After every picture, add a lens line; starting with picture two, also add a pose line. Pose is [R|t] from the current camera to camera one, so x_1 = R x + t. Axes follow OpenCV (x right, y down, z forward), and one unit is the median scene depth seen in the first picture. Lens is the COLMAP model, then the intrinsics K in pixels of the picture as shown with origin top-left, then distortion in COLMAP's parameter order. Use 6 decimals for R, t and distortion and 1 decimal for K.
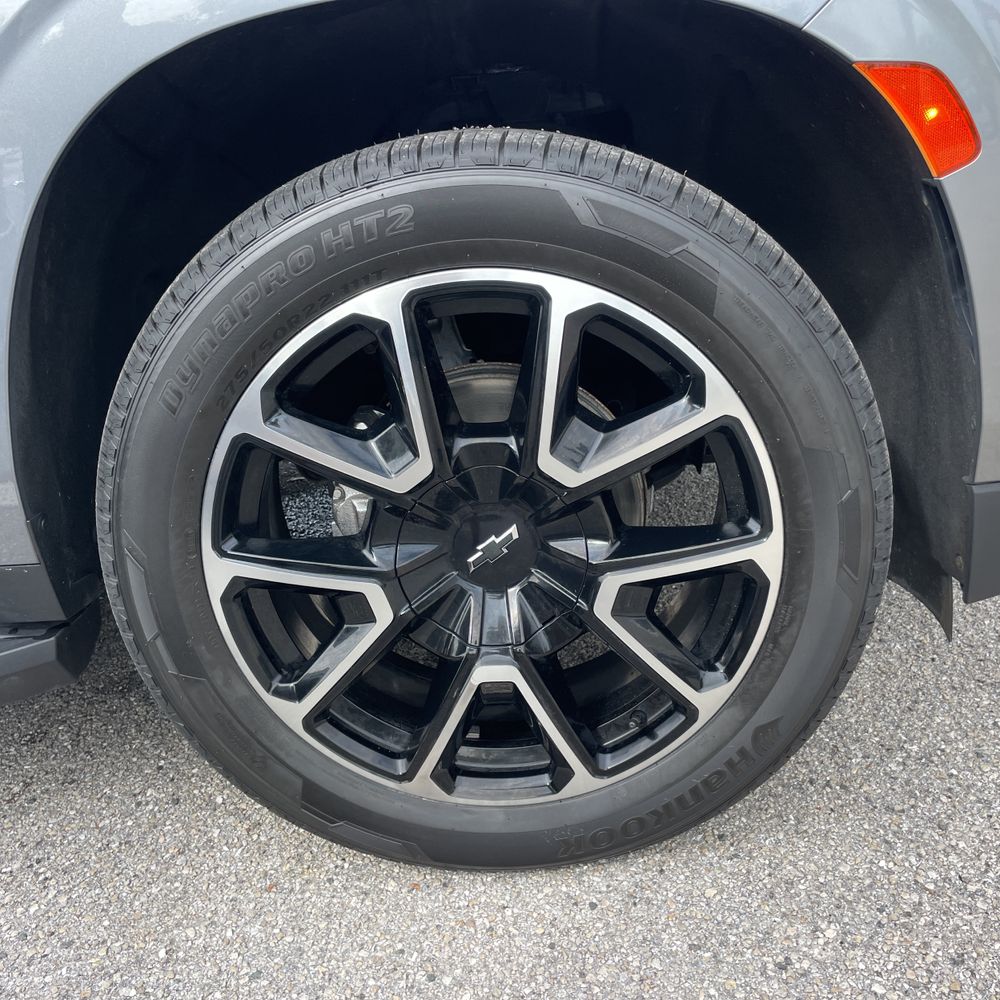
lens RADIAL K [[1019.5, 0, 506.8], [0, 1019.5, 507.4], [0, 0, 1]] dist [0.081823, -0.107711]
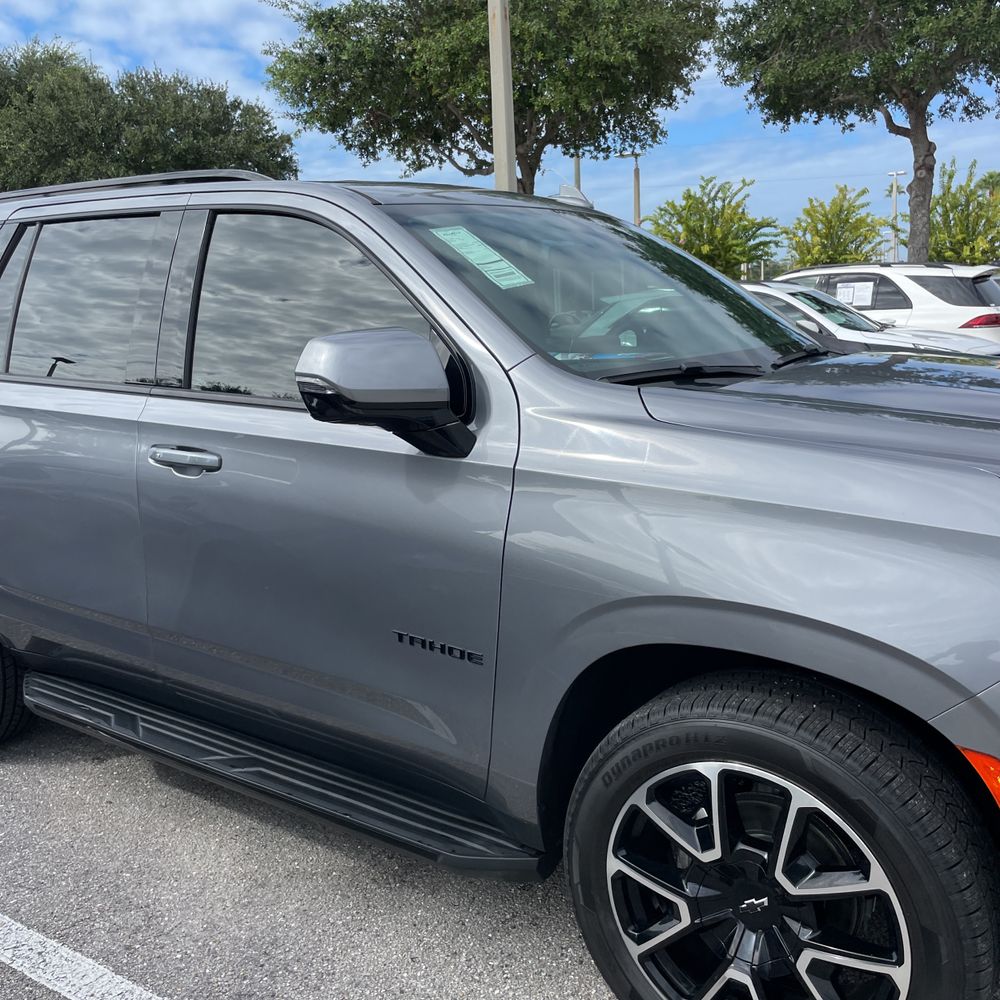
lens RADIAL K [[1019.5, 0, 506.8], [0, 1019.5, 507.4], [0, 0, 1]] dist [0.081823, -0.107711]
pose [[0.834801, 0.182569, -0.519400, 0.448046], [-0.242871, 0.968778, -0.049827, -0.451137], [0.494086, 0.167743, 0.853077, -0.895259]]
